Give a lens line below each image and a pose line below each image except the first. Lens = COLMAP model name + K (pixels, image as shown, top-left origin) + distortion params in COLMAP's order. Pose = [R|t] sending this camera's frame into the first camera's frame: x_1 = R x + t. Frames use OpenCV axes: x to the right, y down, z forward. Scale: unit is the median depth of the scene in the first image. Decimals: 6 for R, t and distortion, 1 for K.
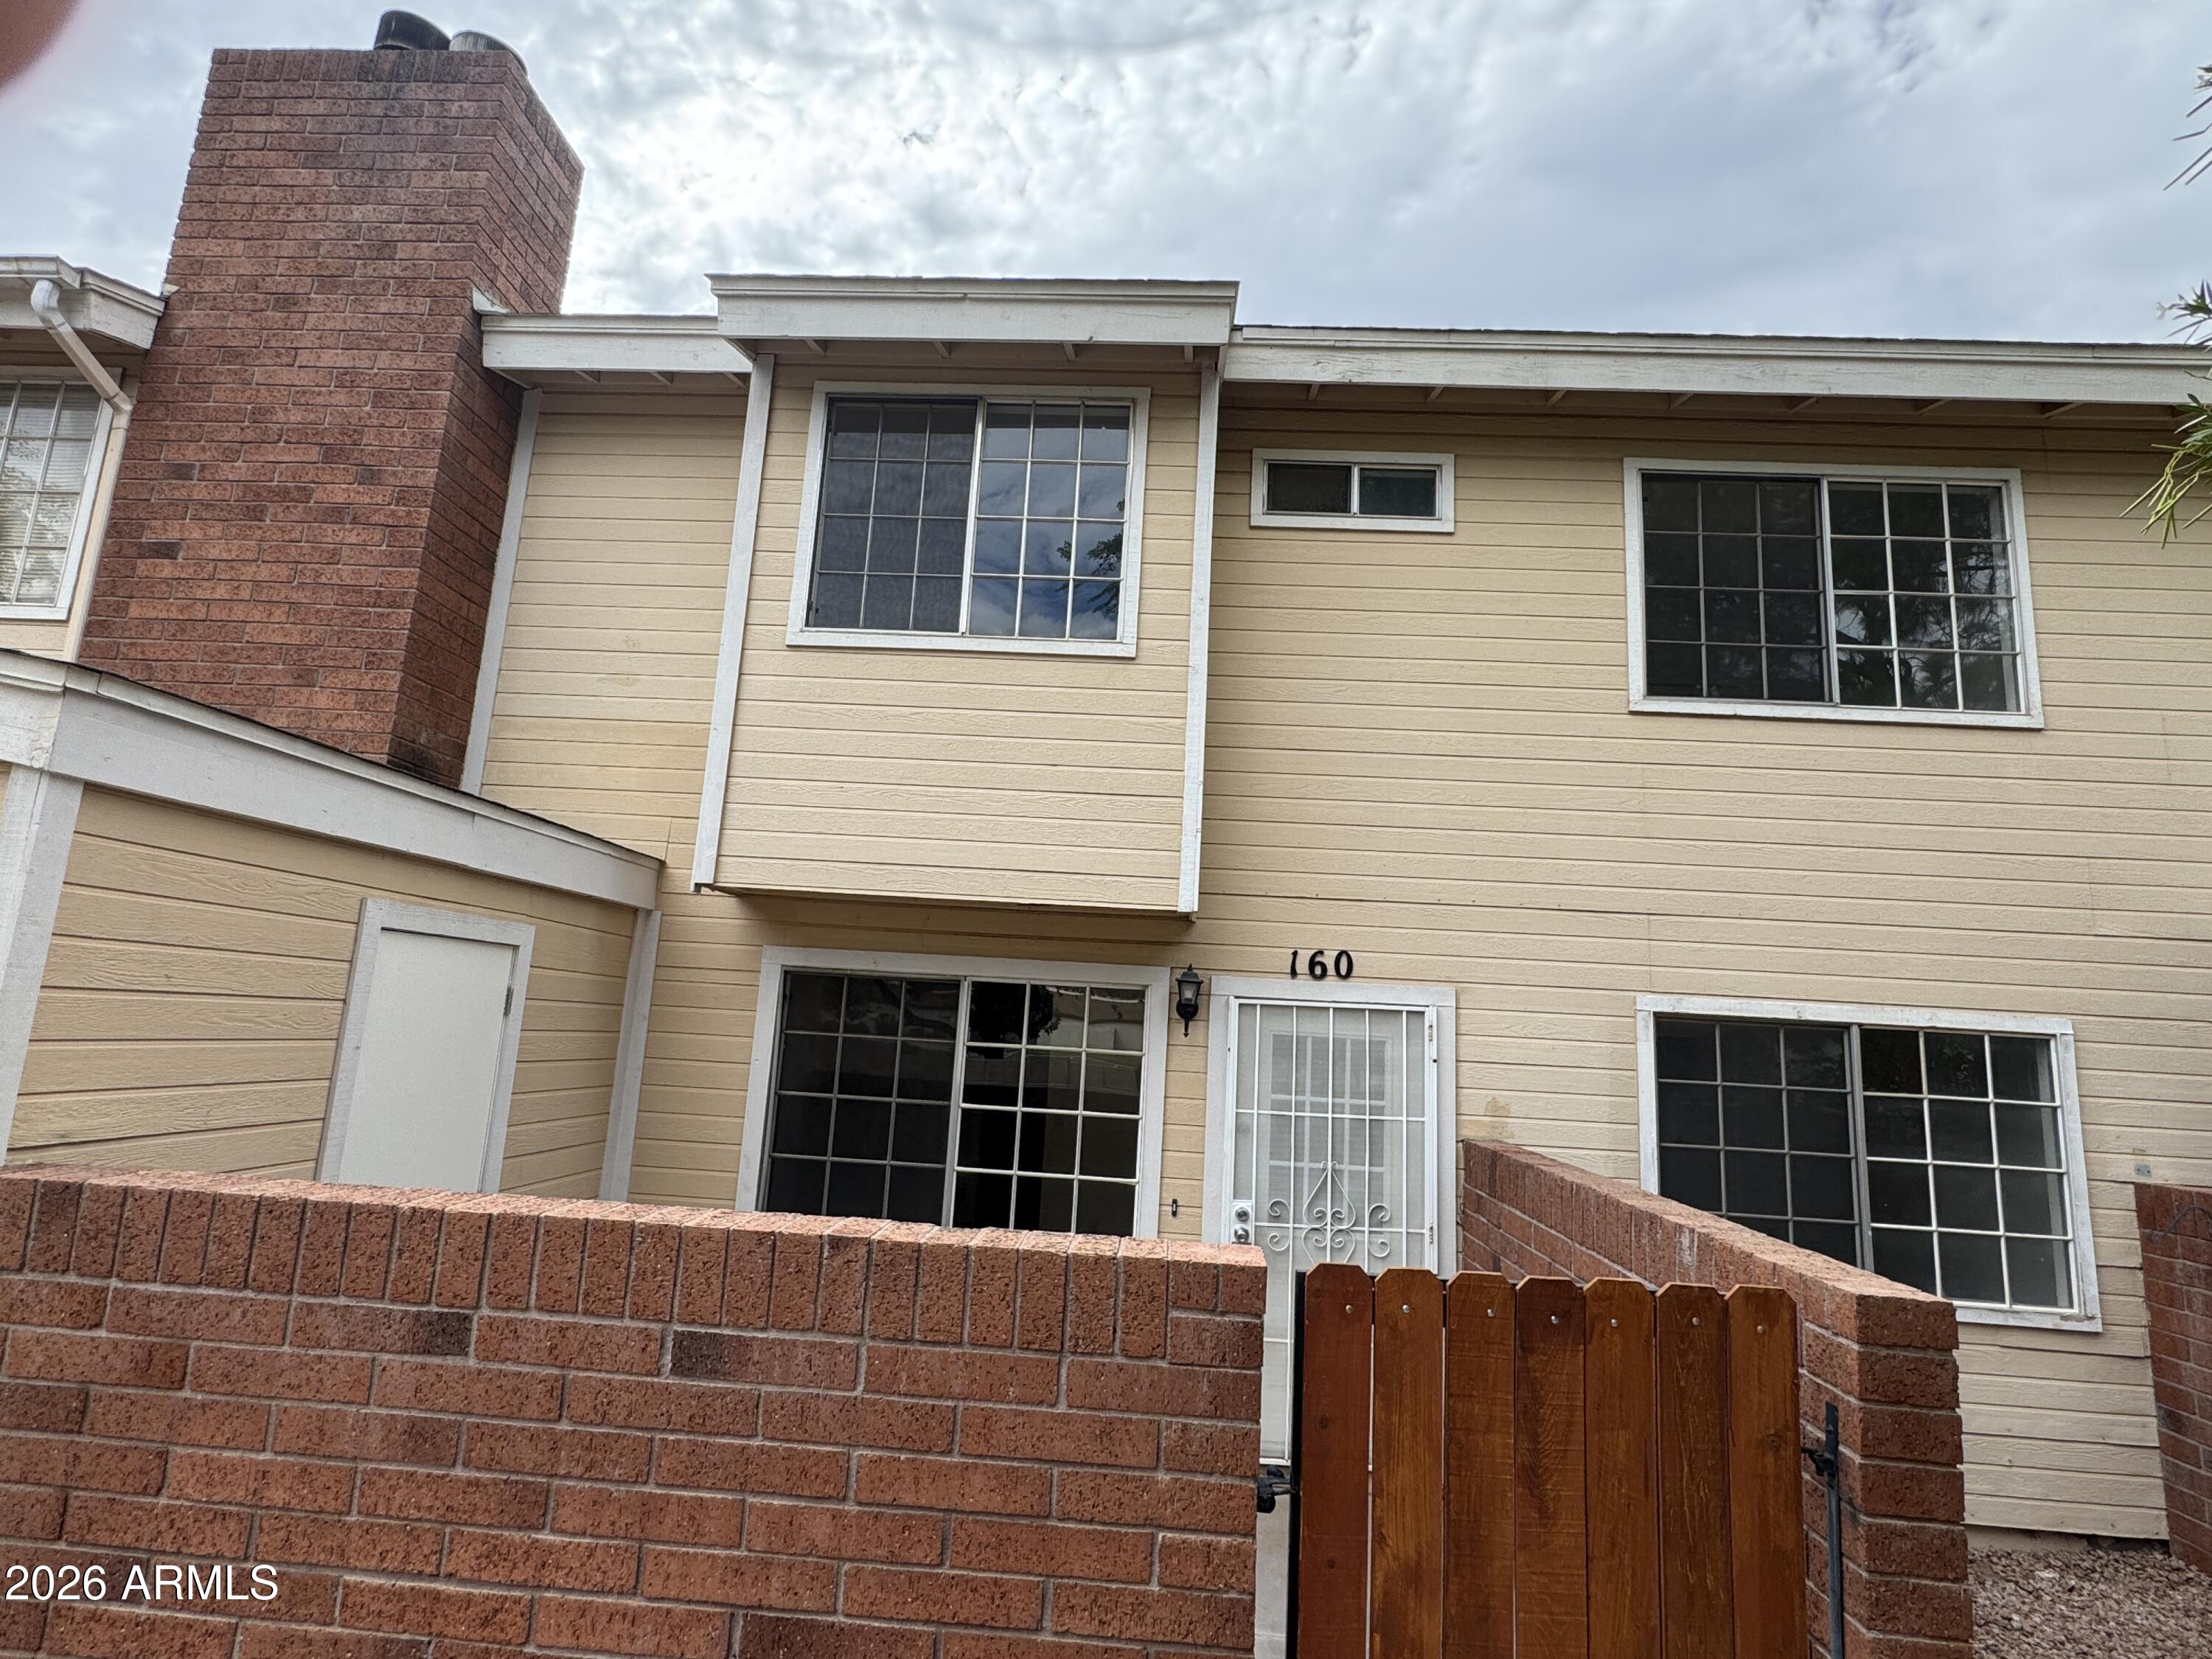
lens RADIAL K [[1142.5, 0, 1114.0], [0, 1142.5, 826.6], [0, 0, 1]] dist [-0.000364, -0.000339]
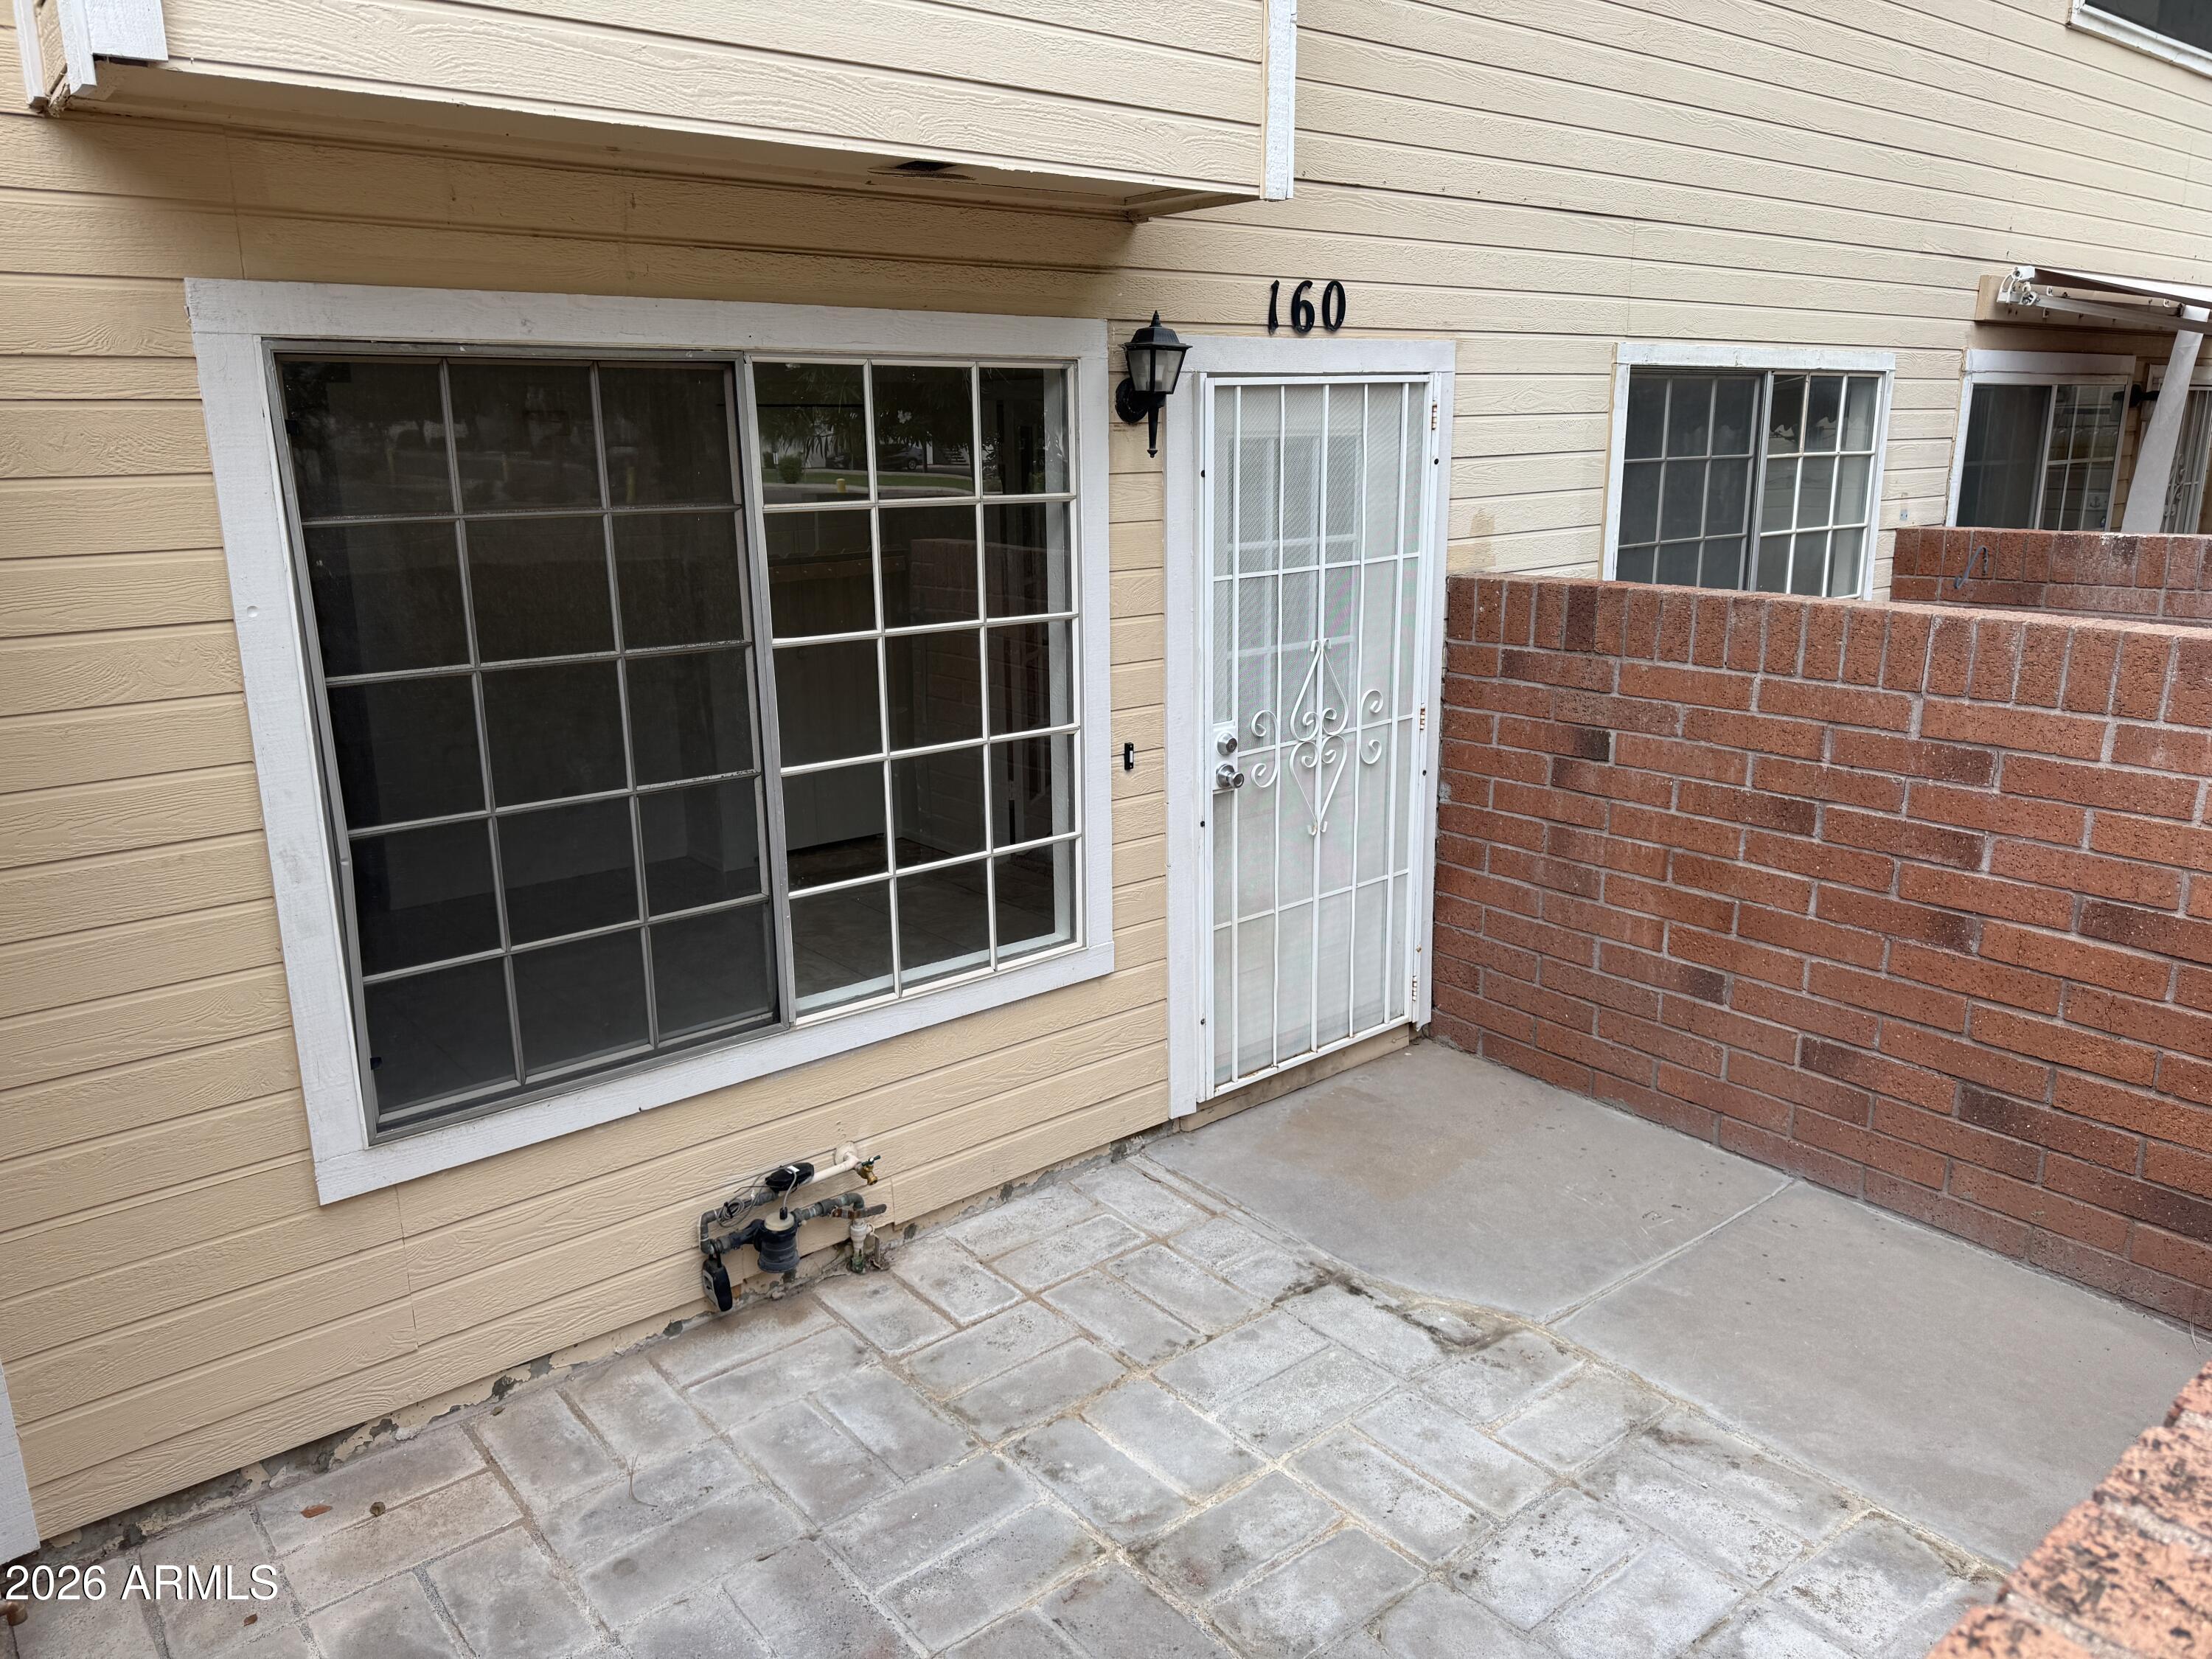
lens RADIAL K [[1555.8, 0, 1101.4], [0, 1555.8, 824.1], [0, 0, 1]] dist [0.082009, -0.102172]
pose [[0.734731, -0.229608, 0.638319, -0.462763], [-0.065796, 0.912418, 0.403937, 0.047291], [-0.675161, -0.338783, 0.655274, 0.476984]]
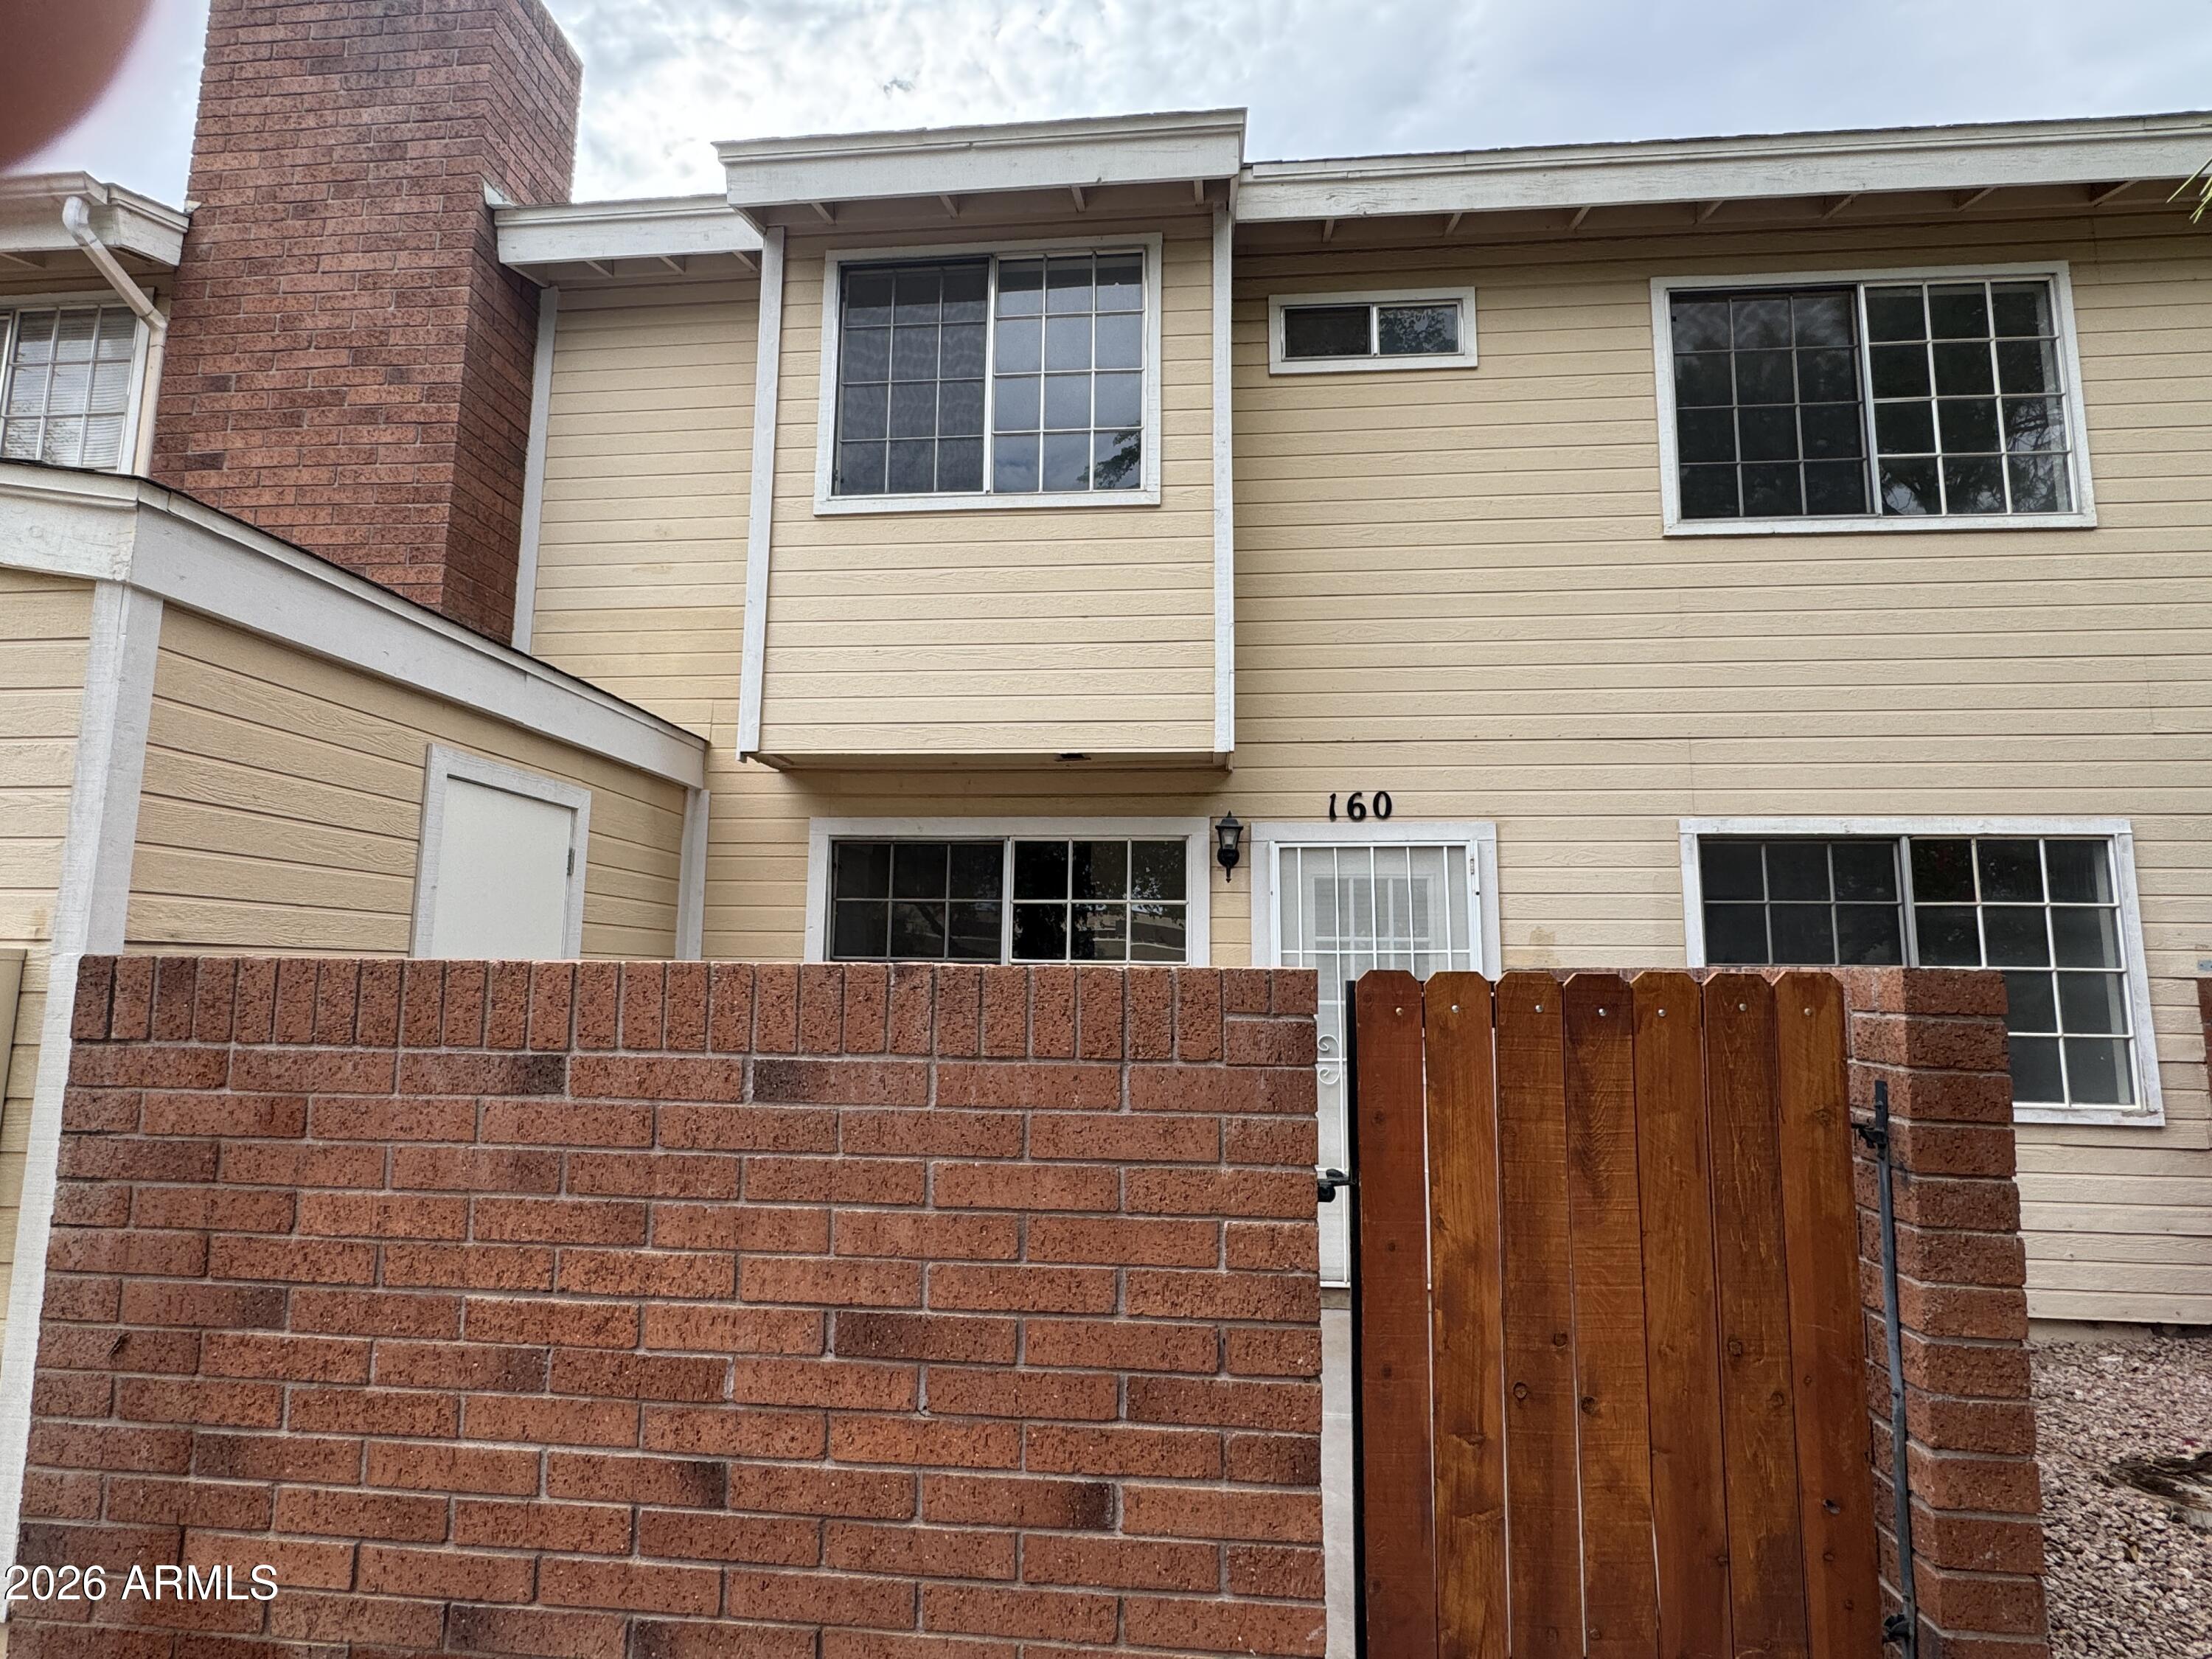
lens RADIAL K [[1143.4, 0, 1106.0], [0, 1143.4, 829.5], [0, 0, 1]] dist [-0.000797, -0.000025]
pose [[0.998062, -0.049719, -0.037413, -0.005006], [0.051350, 0.997712, 0.043977, 0.087117], [0.035140, -0.045813, 0.998332, -0.013370]]
